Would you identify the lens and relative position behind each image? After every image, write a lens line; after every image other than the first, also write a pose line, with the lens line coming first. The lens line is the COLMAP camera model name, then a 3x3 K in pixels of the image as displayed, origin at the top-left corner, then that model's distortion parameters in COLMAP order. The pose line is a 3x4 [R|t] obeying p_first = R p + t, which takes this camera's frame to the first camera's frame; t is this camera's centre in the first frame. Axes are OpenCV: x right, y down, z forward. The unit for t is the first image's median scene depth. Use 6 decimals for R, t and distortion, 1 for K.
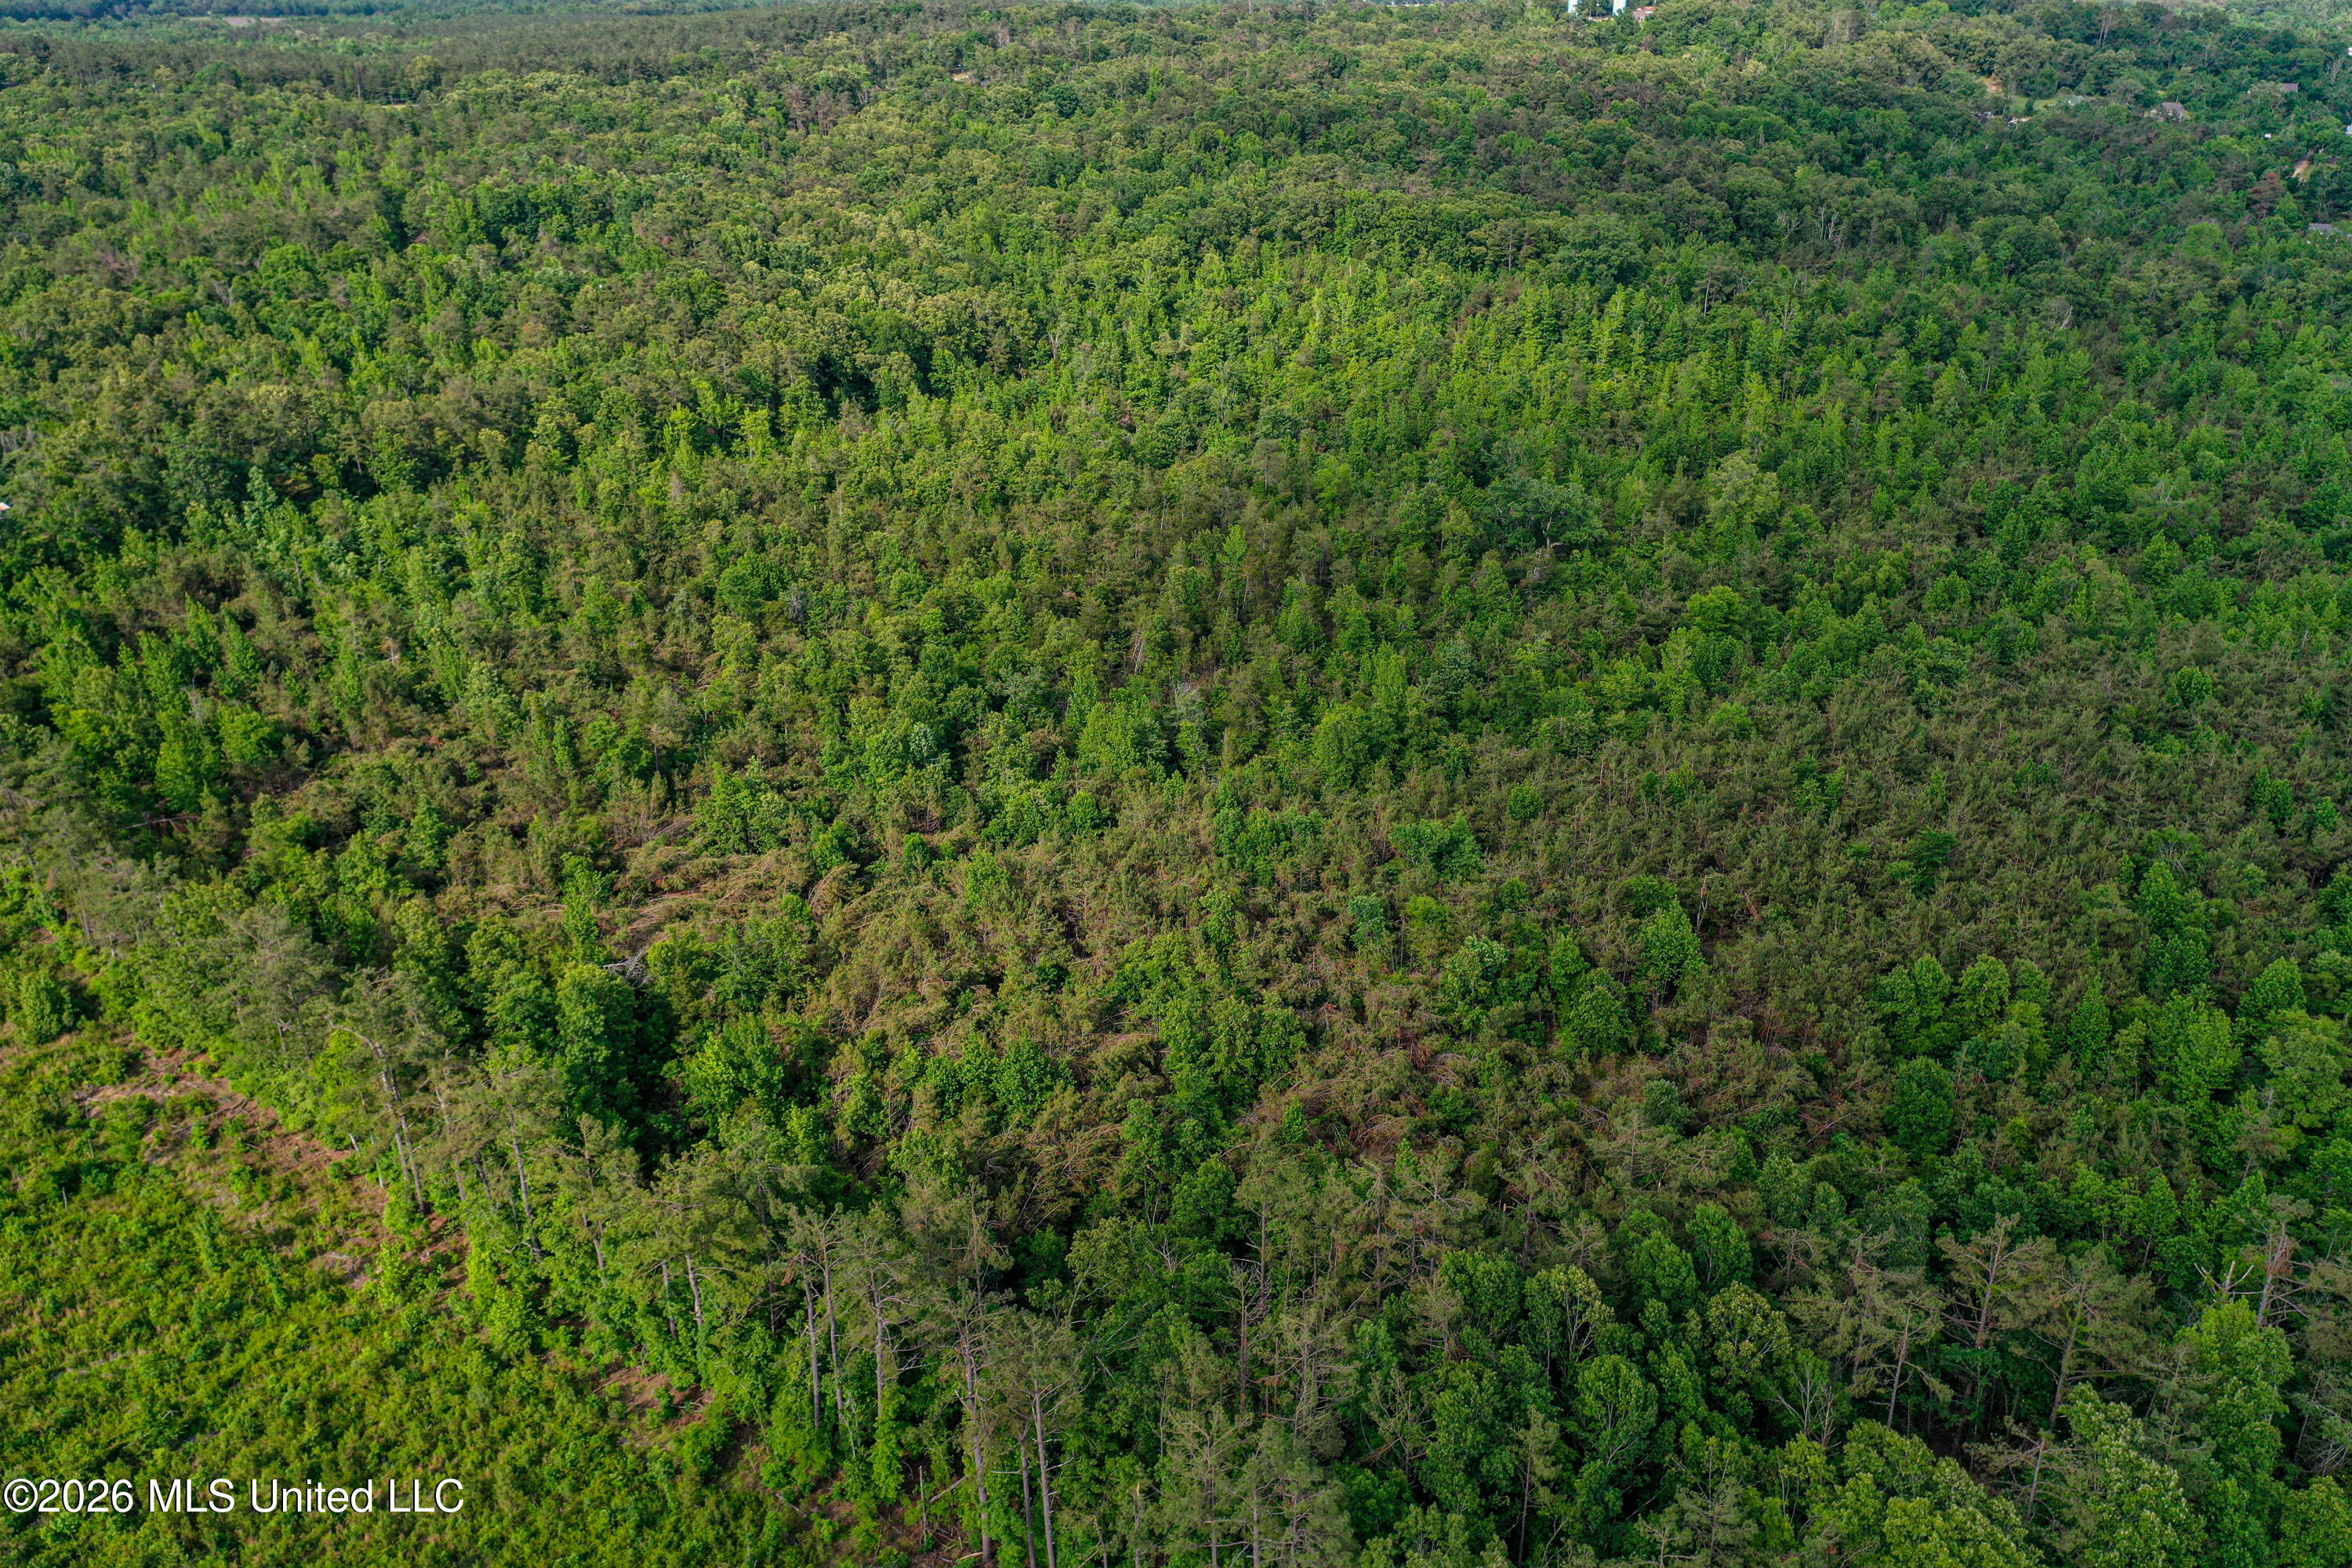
lens RADIAL K [[1895.6, 0, 1176.0], [0, 1895.6, 784.0], [0, 0, 1]] dist [0.032251, -0.001034]
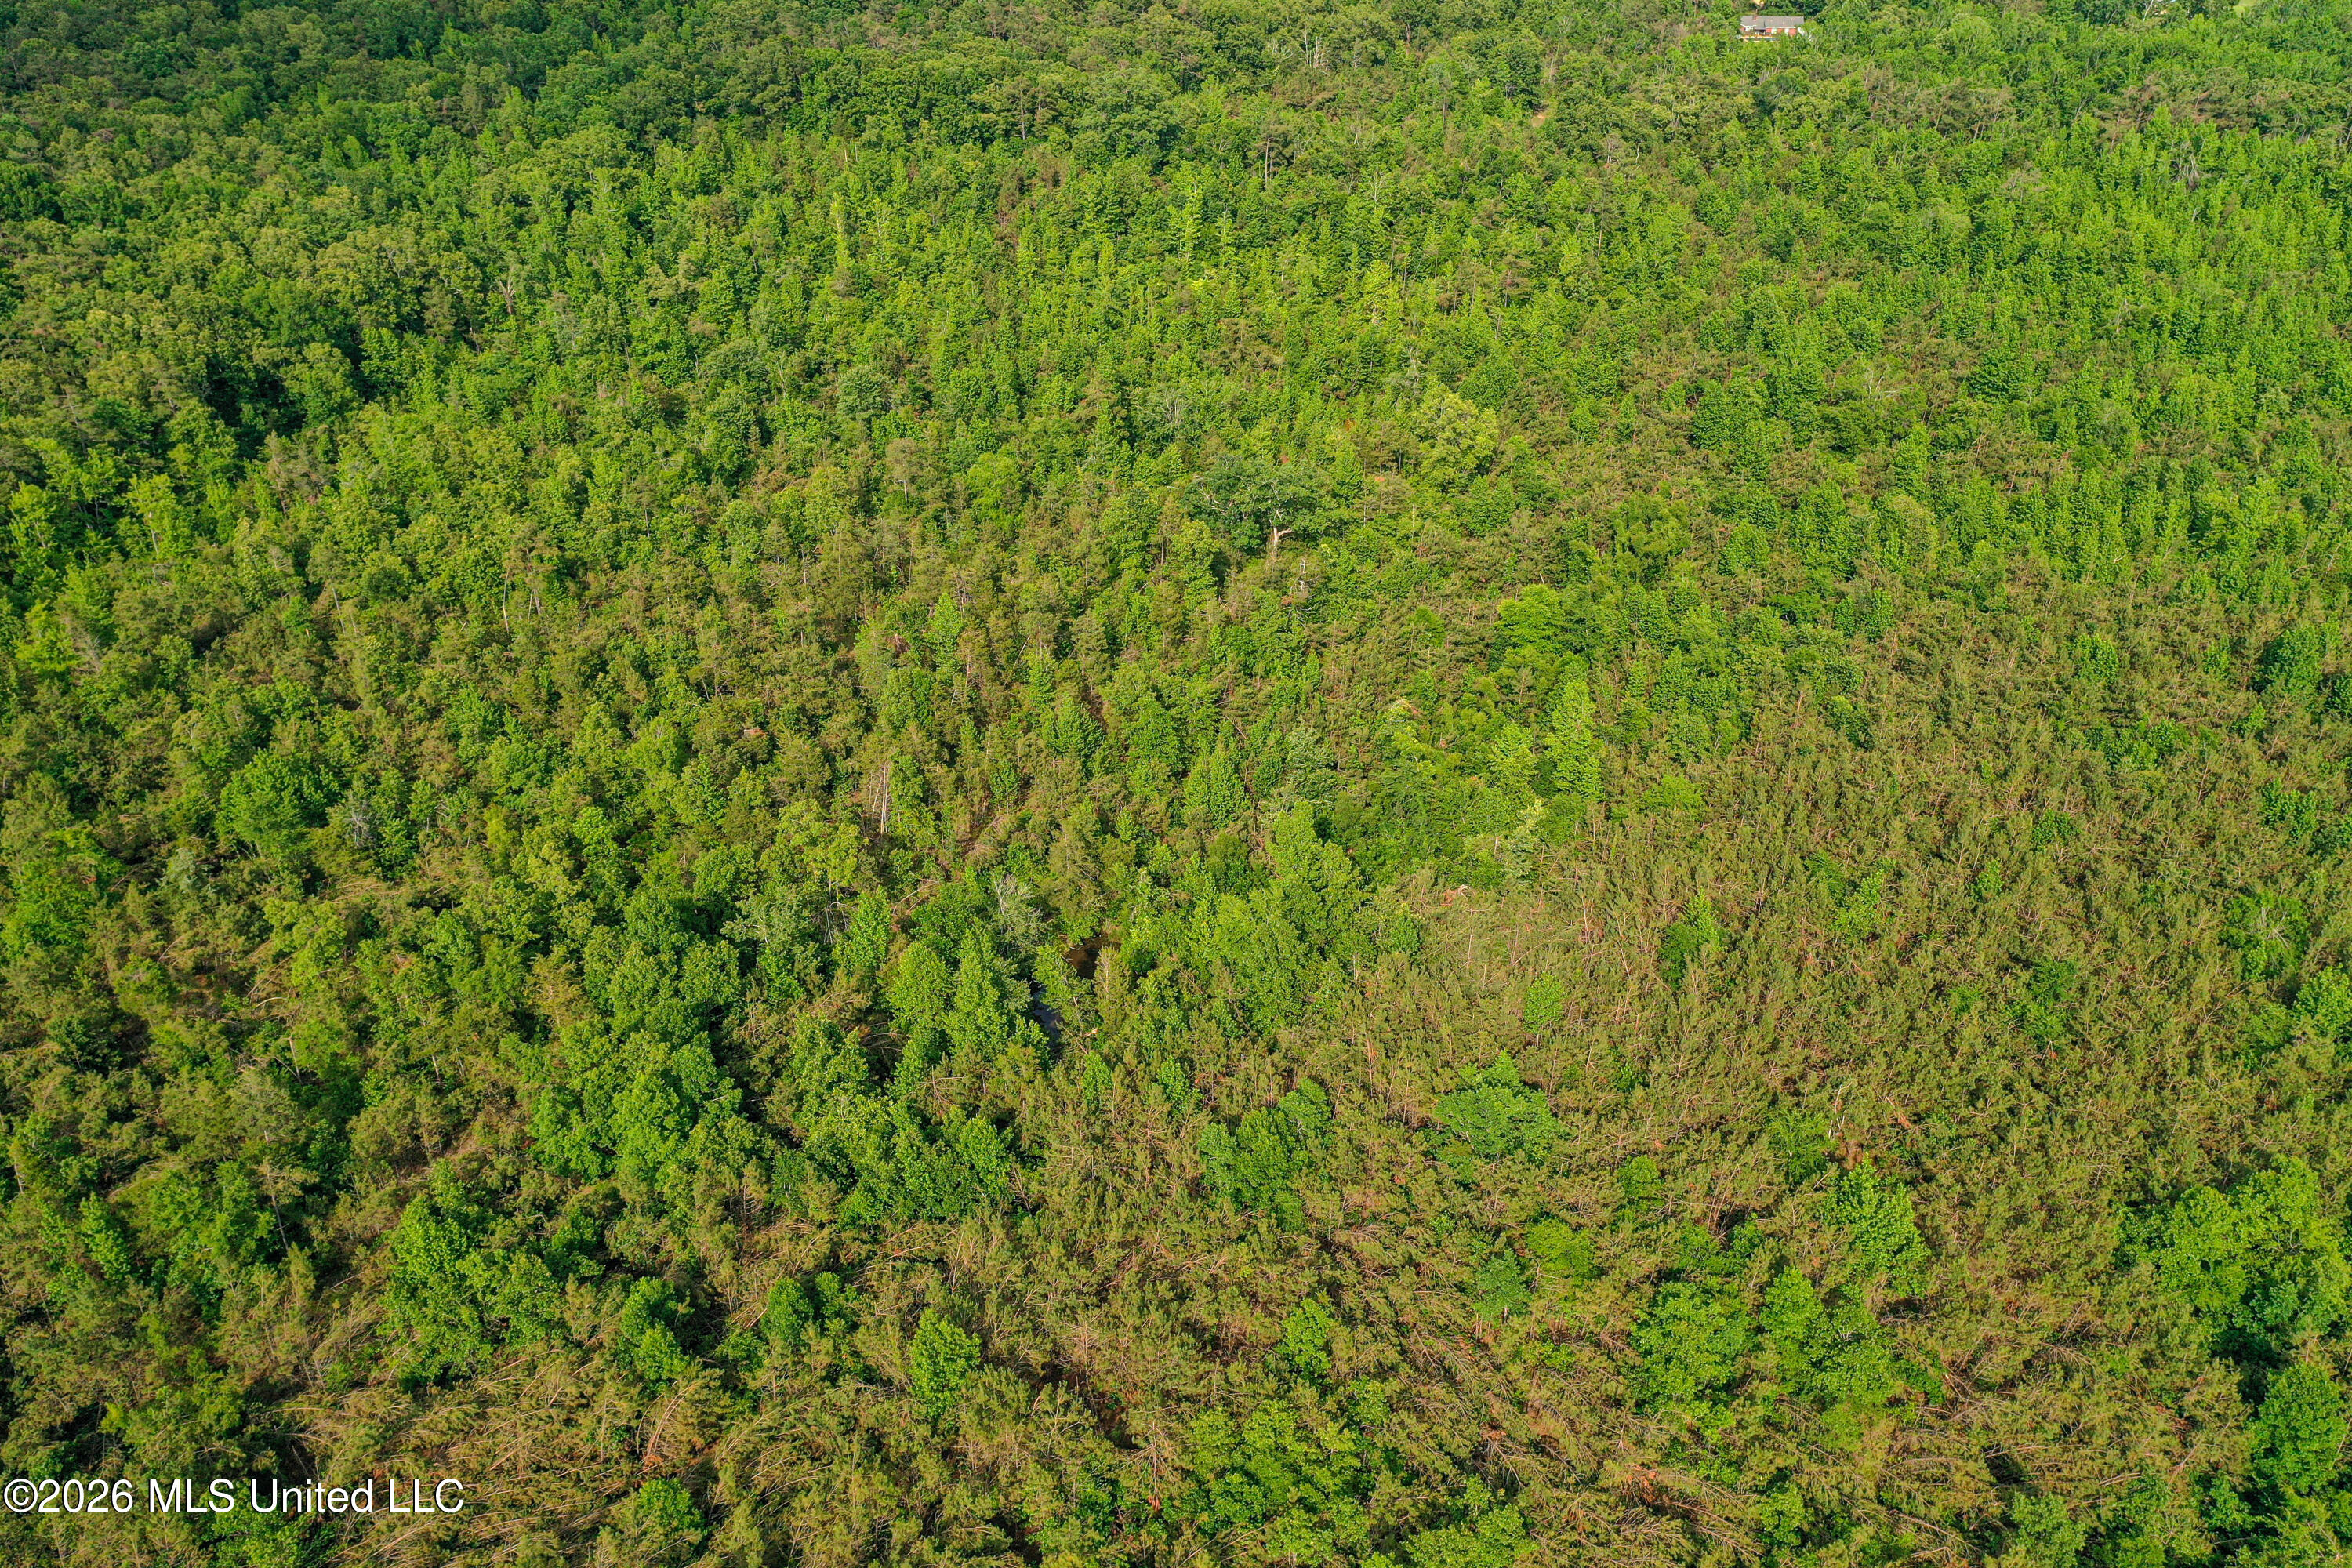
lens RADIAL K [[1870.6, 0, 1176.0], [0, 1870.6, 784.0], [0, 0, 1]] dist [0.026296, -0.006161]
pose [[0.931957, -0.186366, 0.311006, -0.088253], [0.149868, 0.979083, 0.137608, -0.103425], [-0.330146, -0.081635, 0.940393, 0.178718]]
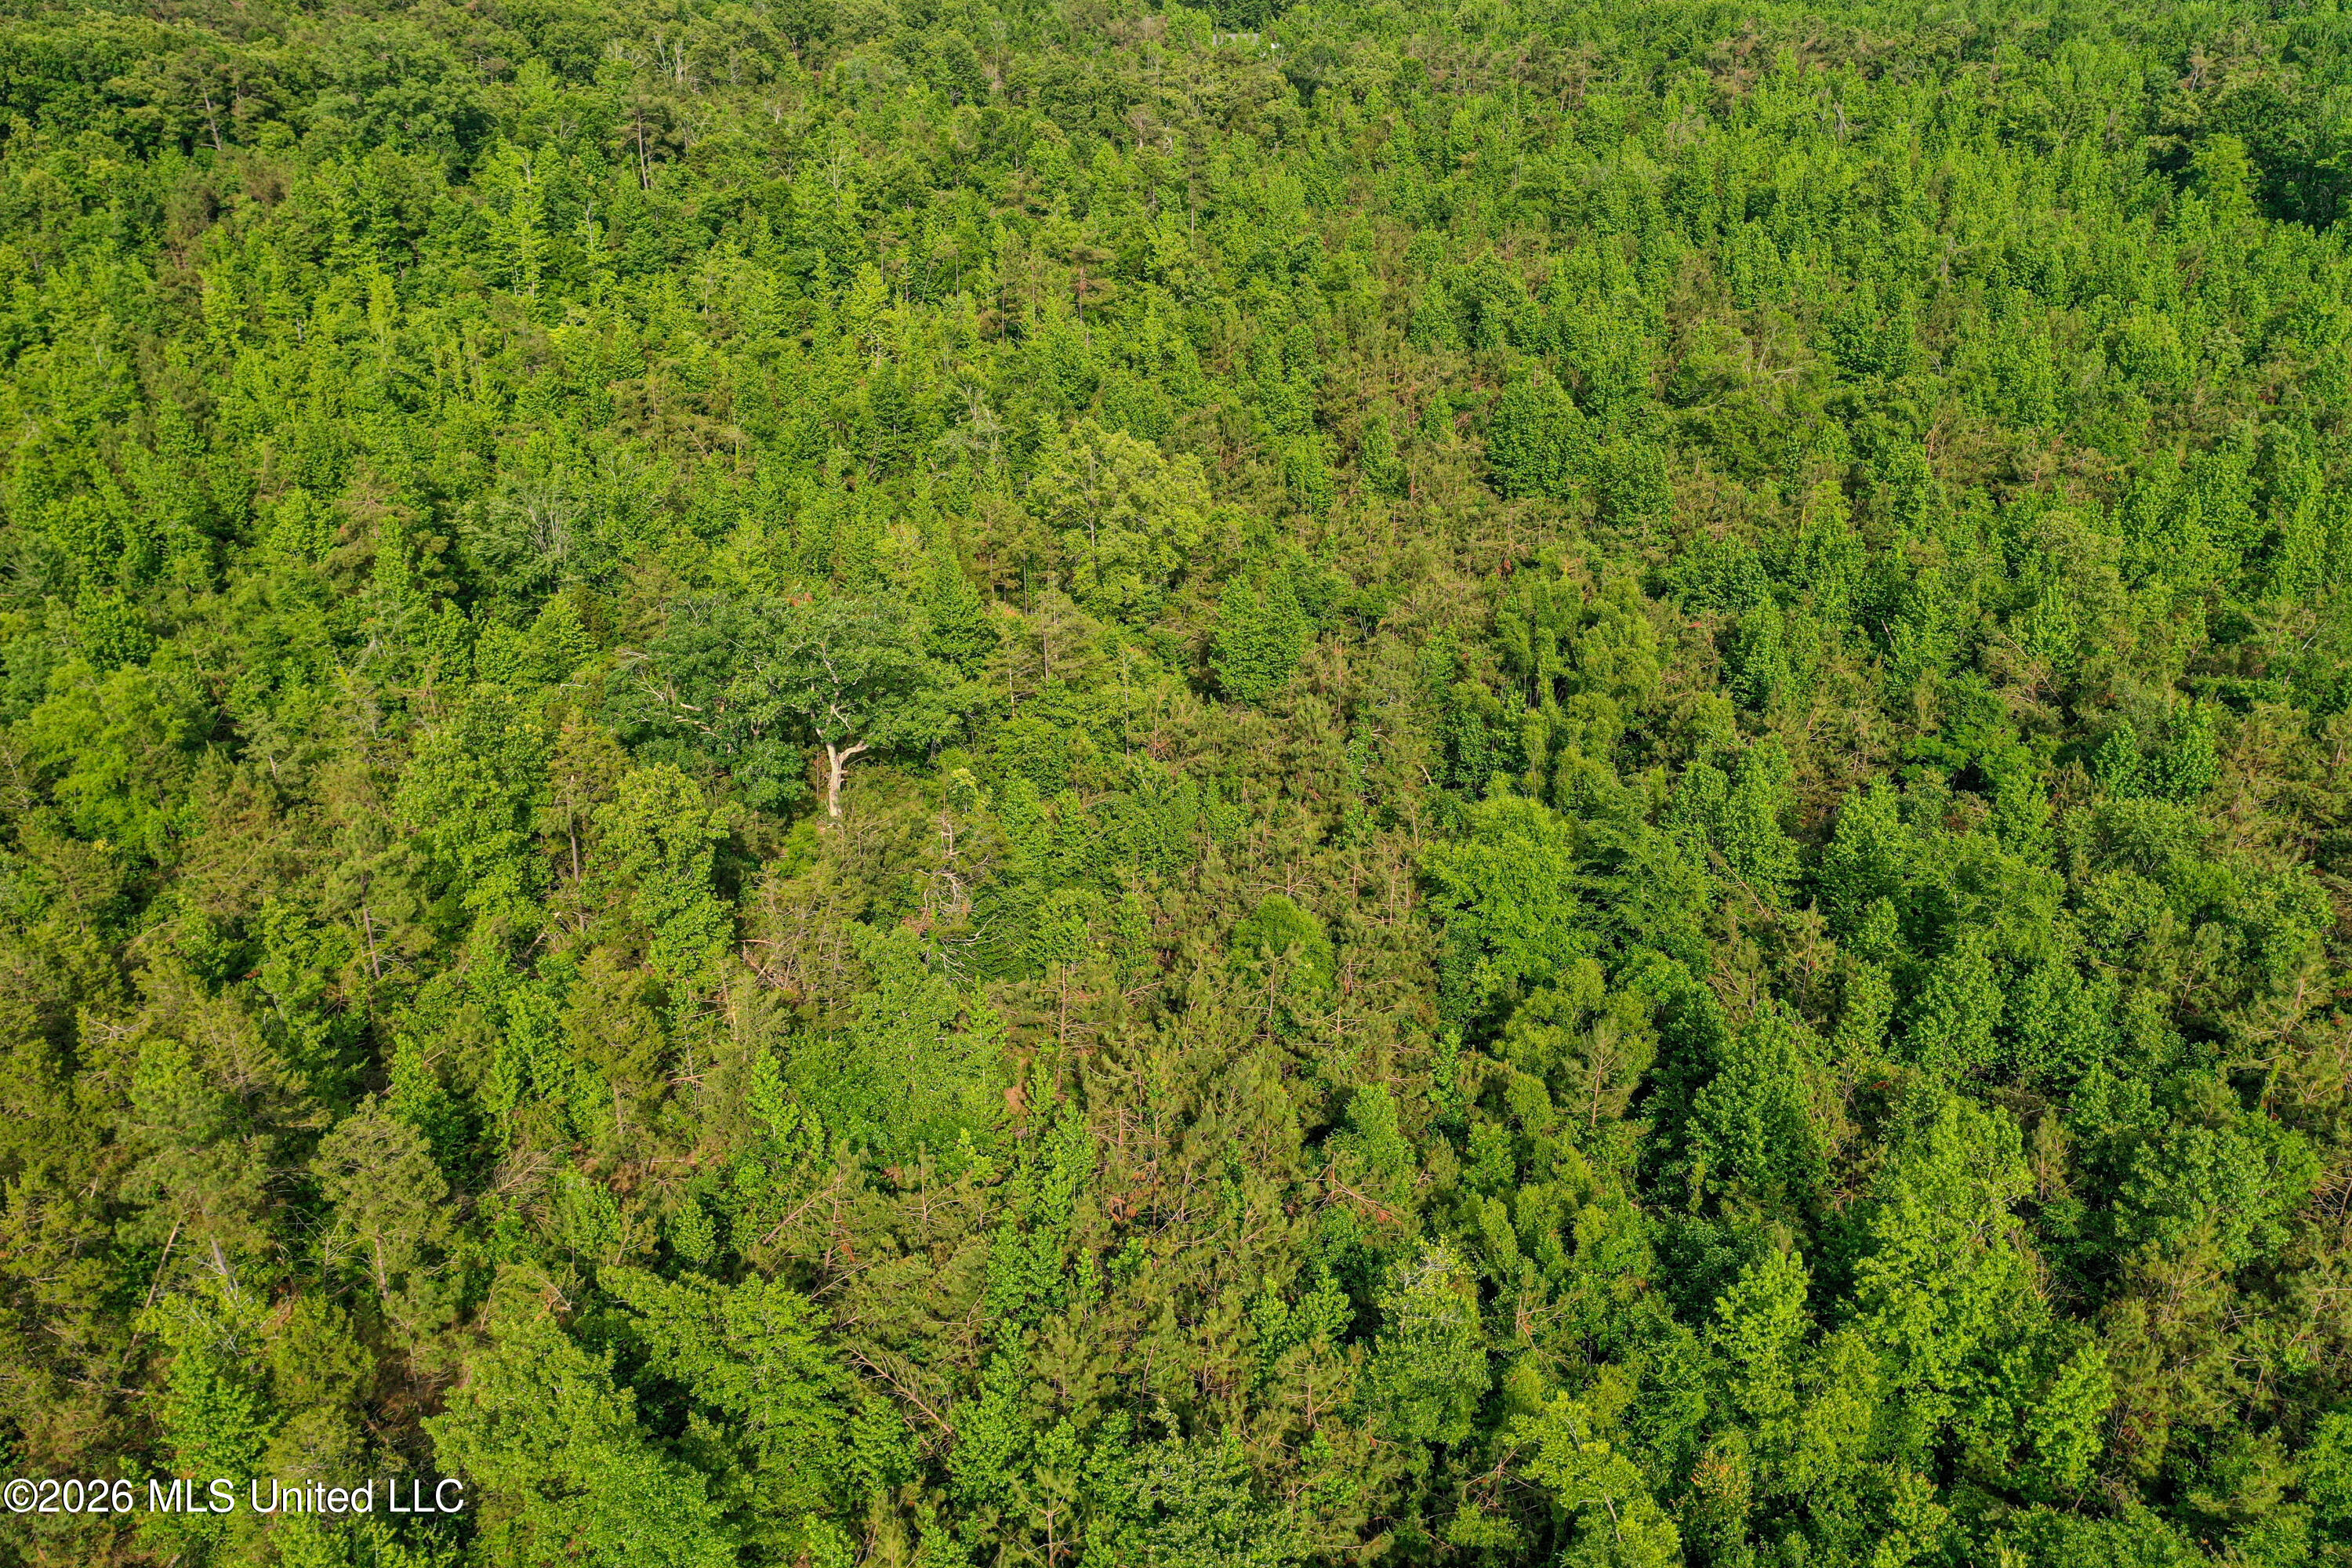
lens RADIAL K [[1870.6, 0, 1176.0], [0, 1870.6, 784.0], [0, 0, 1]] dist [0.026296, -0.006161]
pose [[0.757893, -0.291379, 0.583693, 0.024817], [0.271026, 0.954478, 0.124561, -0.111040], [-0.593417, 0.063792, 0.802363, 0.499815]]
